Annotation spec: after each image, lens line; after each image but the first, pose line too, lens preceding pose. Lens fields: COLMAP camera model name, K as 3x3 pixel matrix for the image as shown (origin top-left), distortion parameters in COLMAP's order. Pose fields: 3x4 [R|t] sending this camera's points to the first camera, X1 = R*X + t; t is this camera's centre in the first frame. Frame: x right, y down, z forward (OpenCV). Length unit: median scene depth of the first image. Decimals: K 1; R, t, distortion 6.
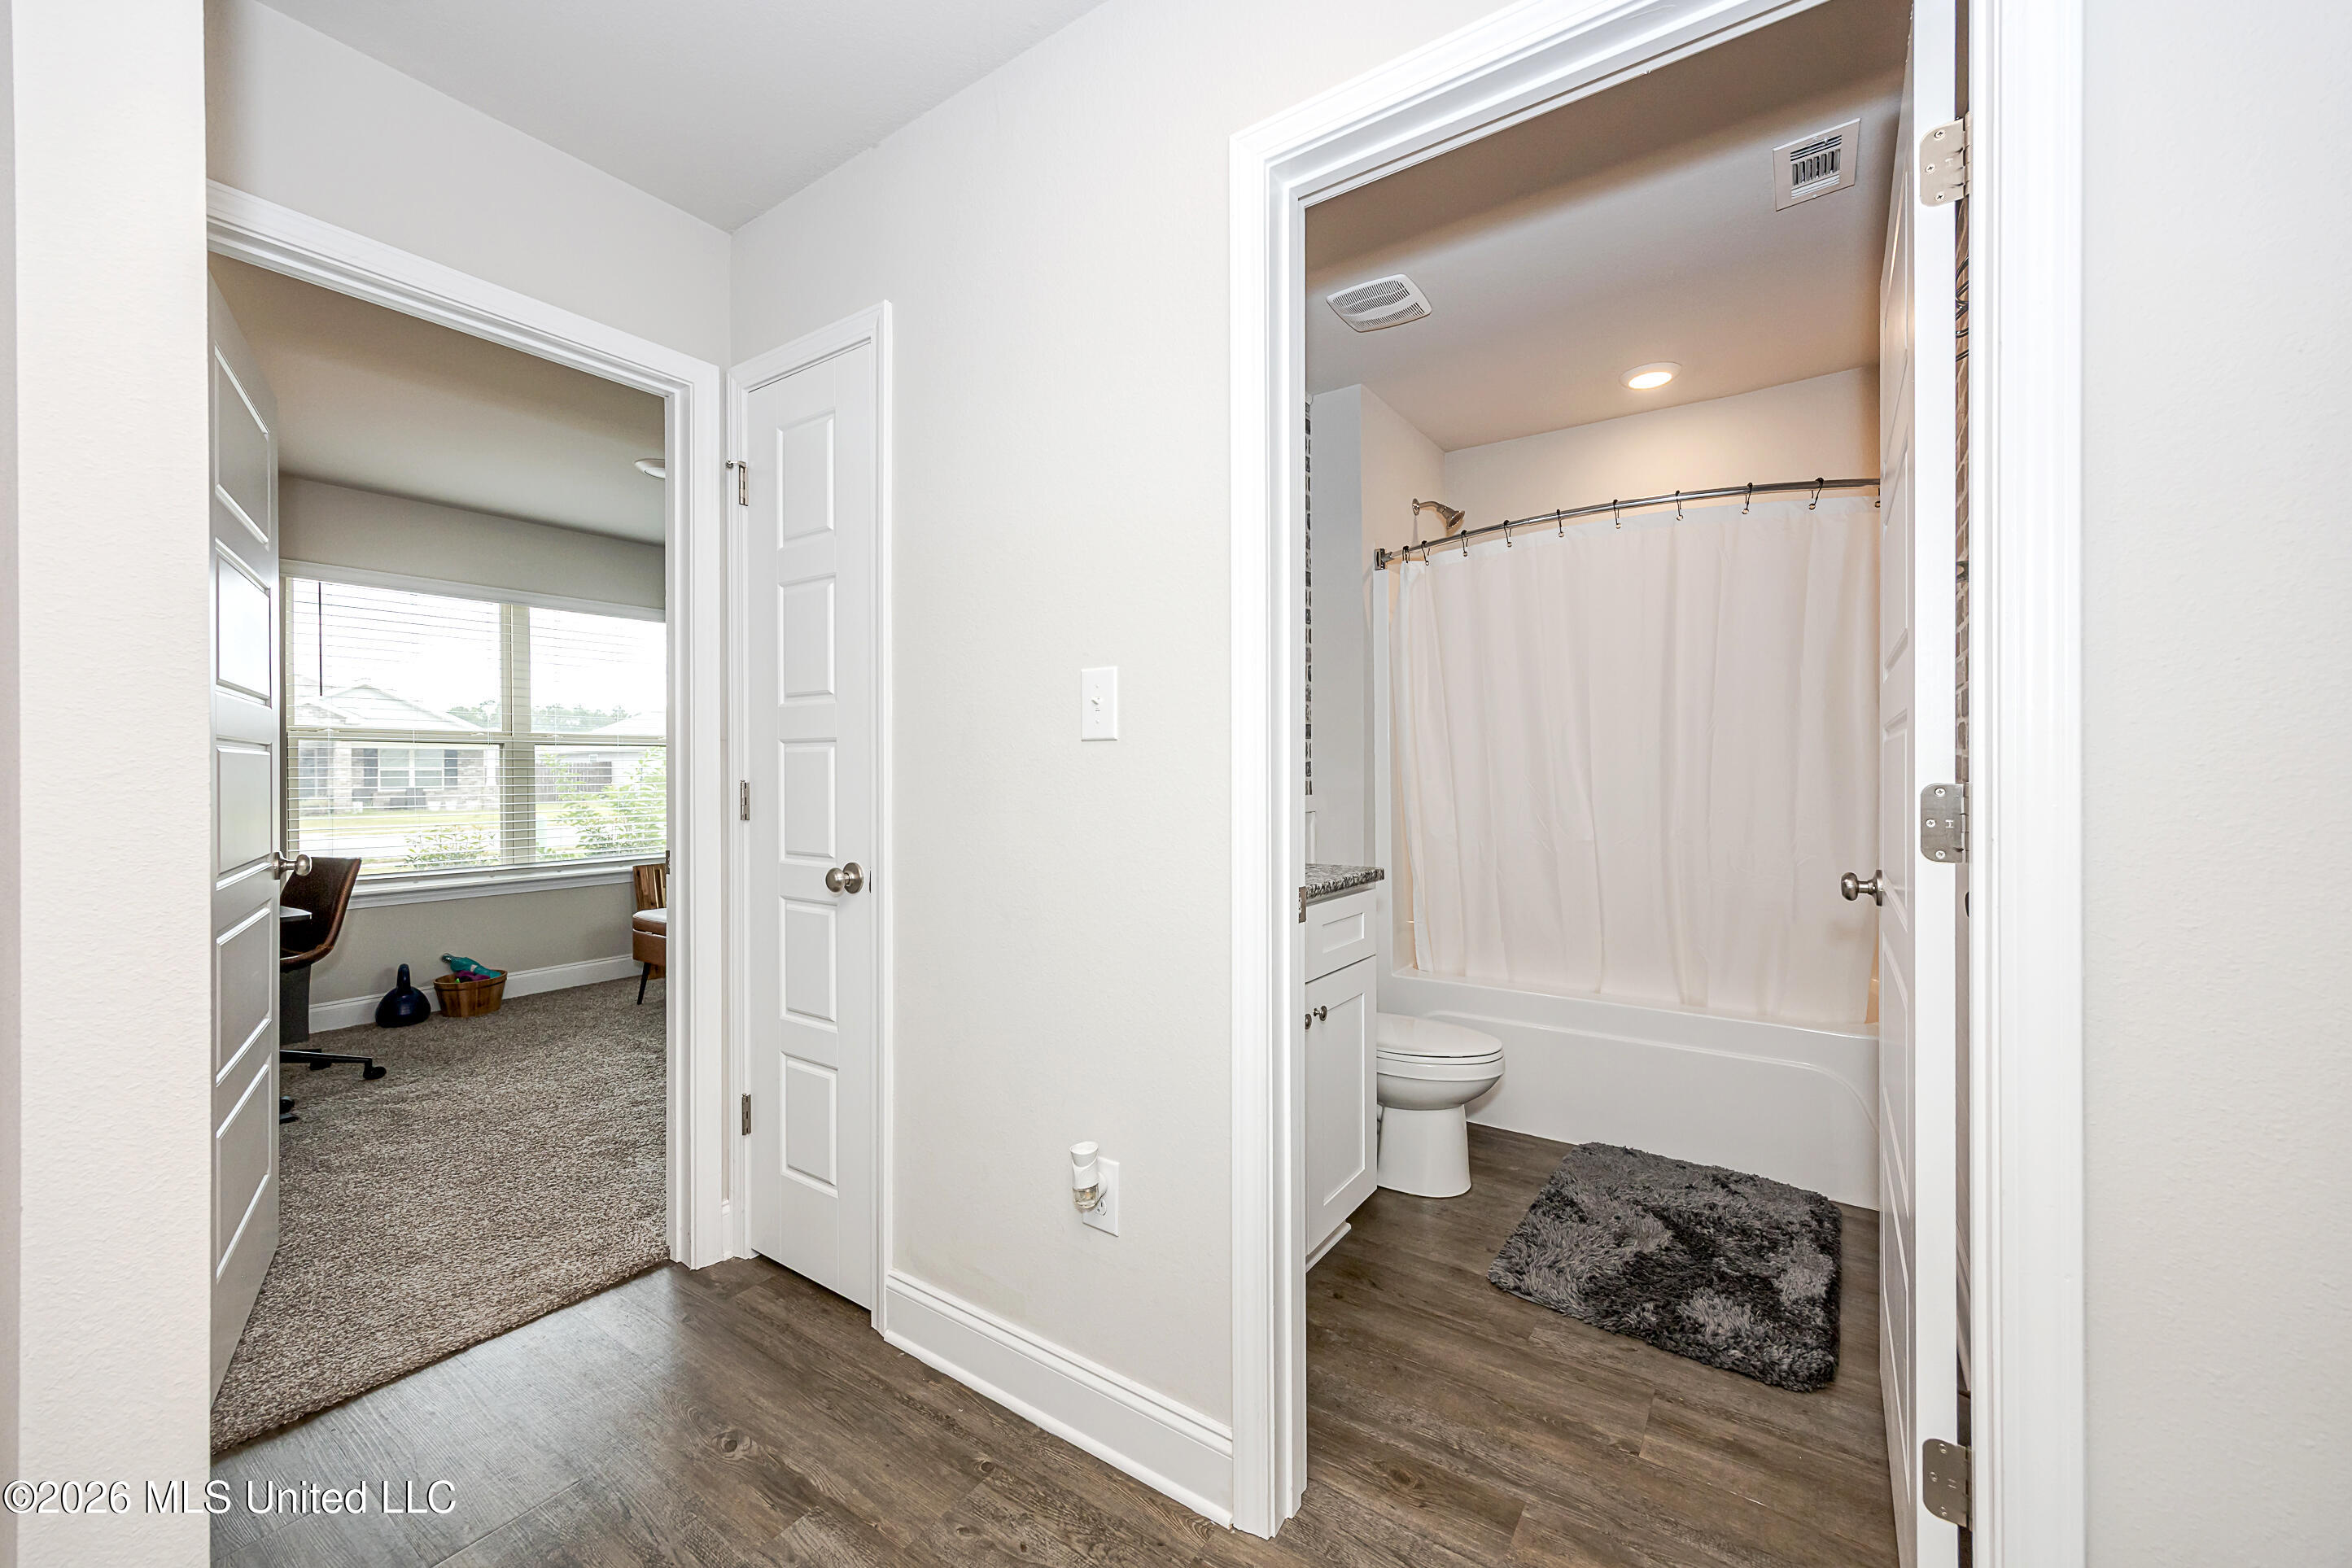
lens RADIAL K [[927.5, 0, 1172.7], [0, 927.5, 775.4], [0, 0, 1]] dist [-0.001647, -0.000254]
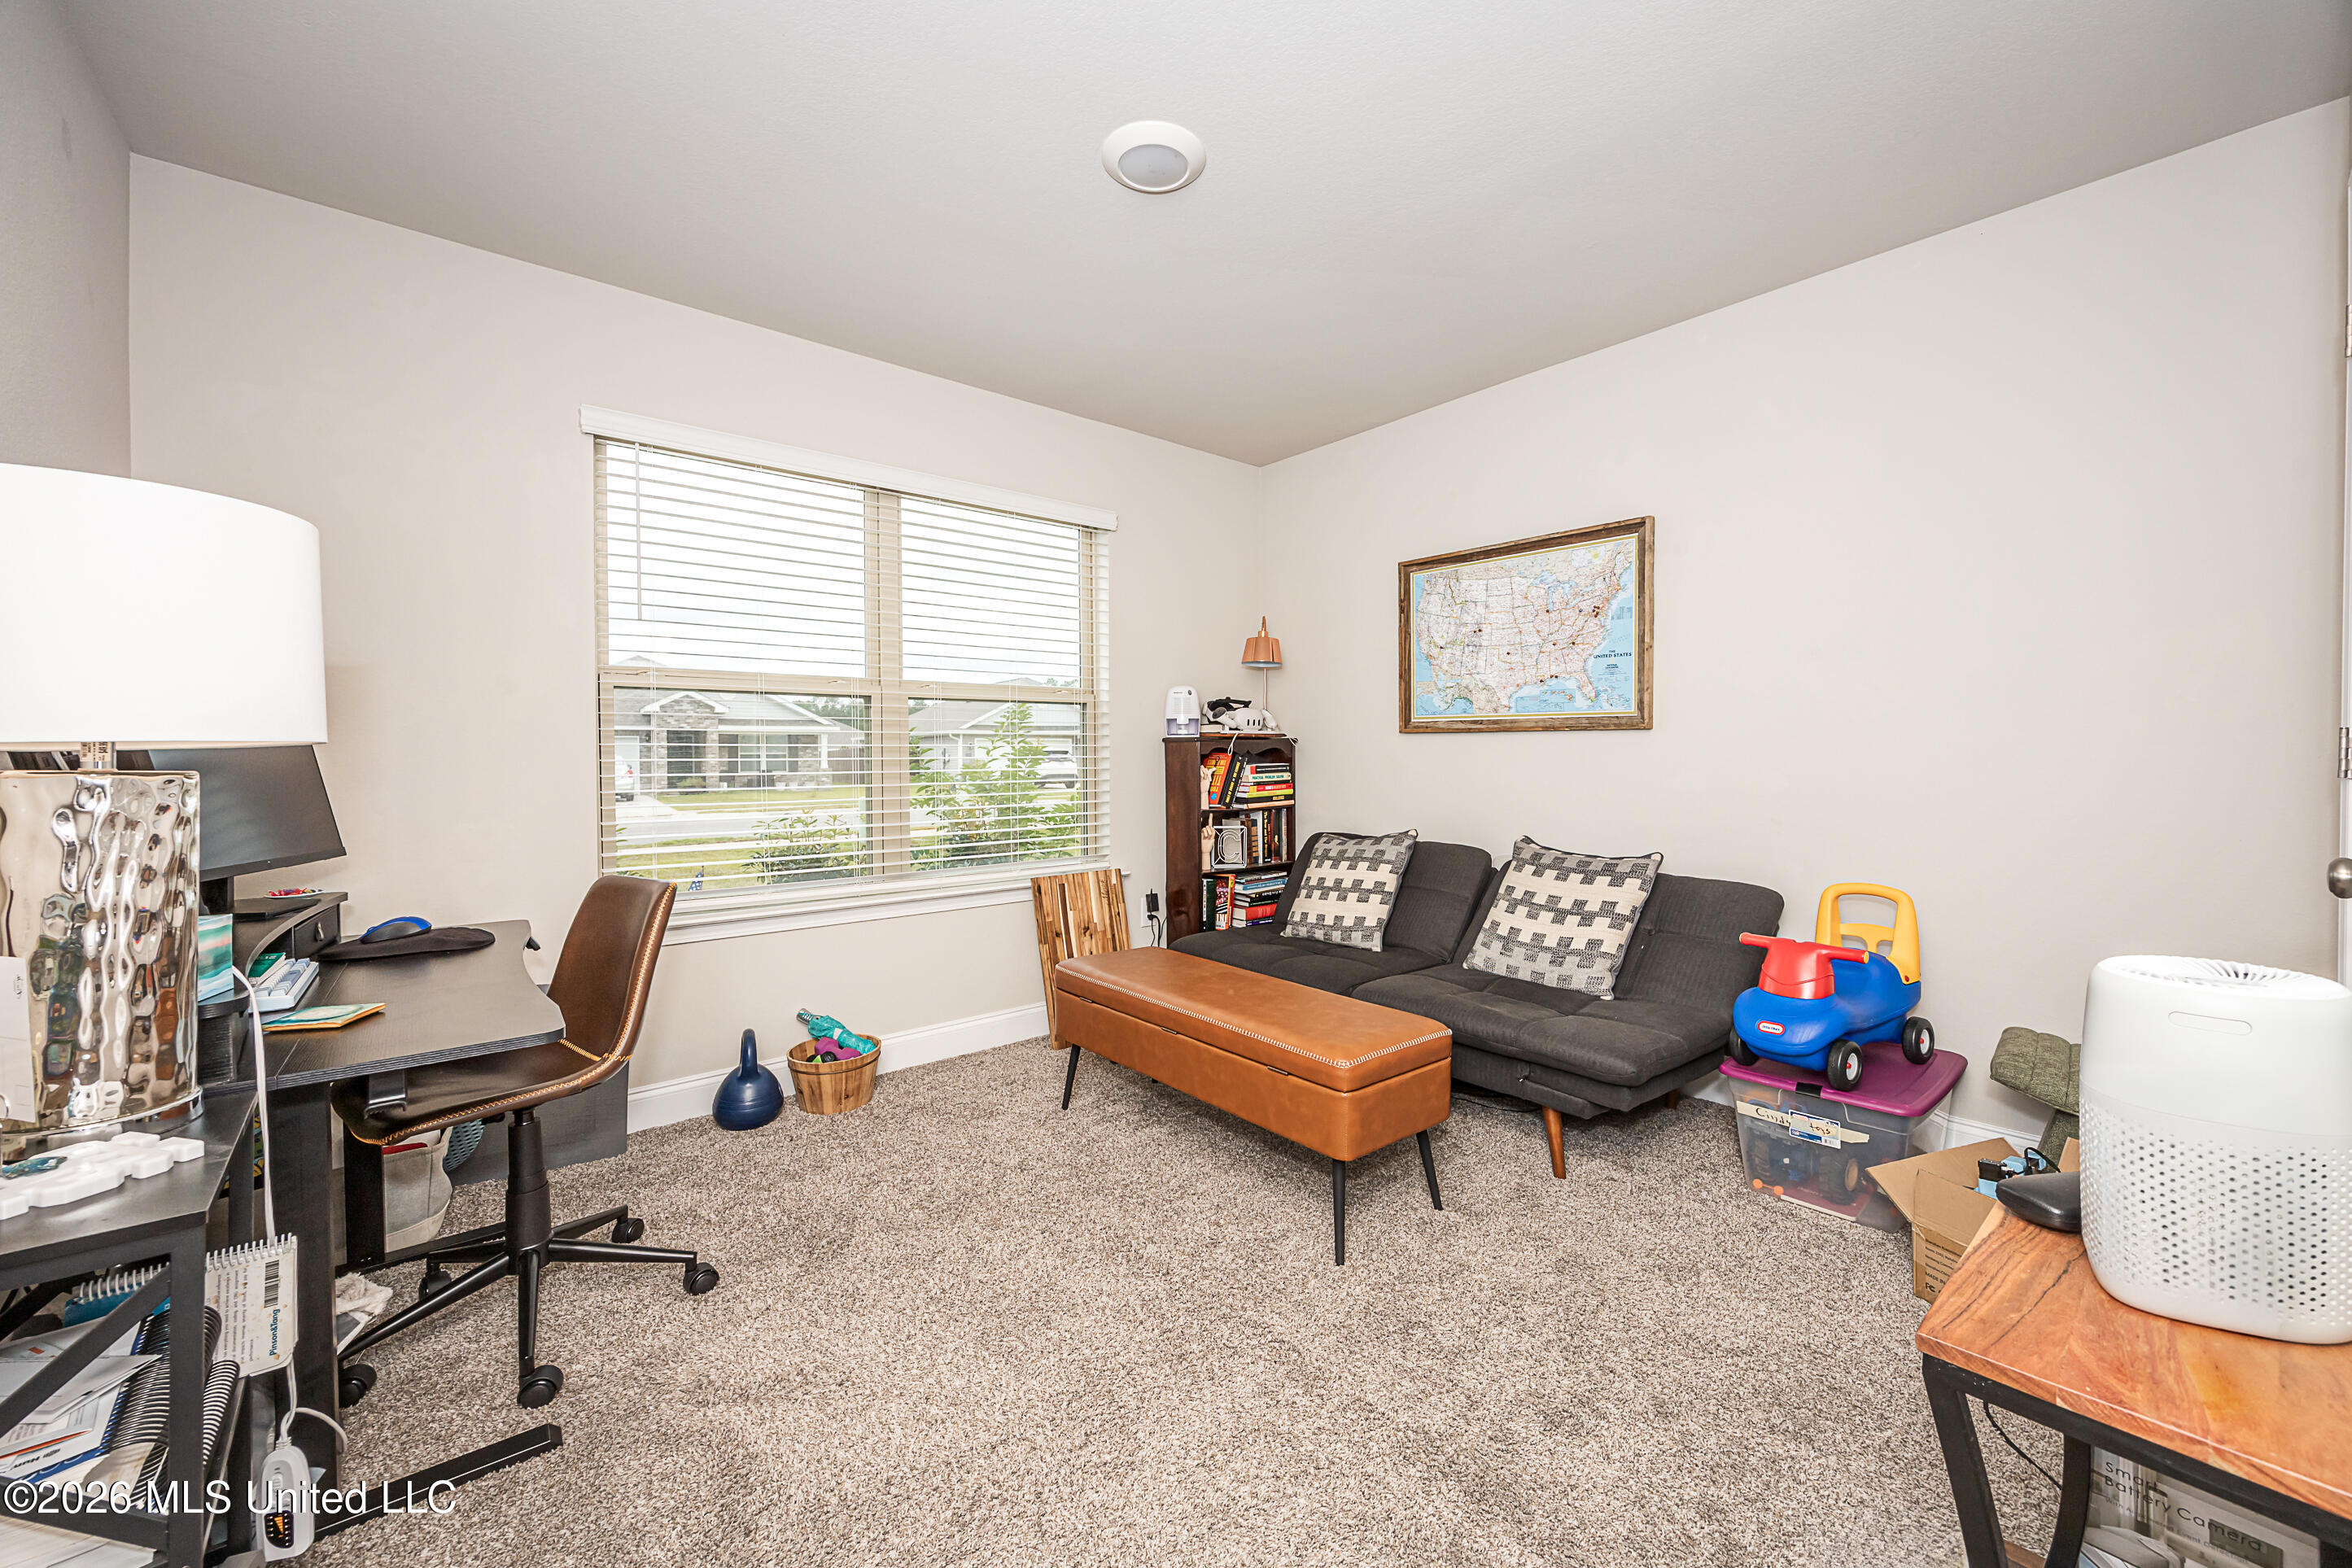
lens RADIAL K [[927.5, 0, 1163.6], [0, 927.5, 769.9], [0, 0, 1]] dist [-0.001647, -0.000254]
pose [[0.960782, 0.000553, -0.277303, -0.356239], [0.002513, 0.999940, 0.010699, 0.012967], [0.277292, -0.010976, 0.960723, 0.440621]]
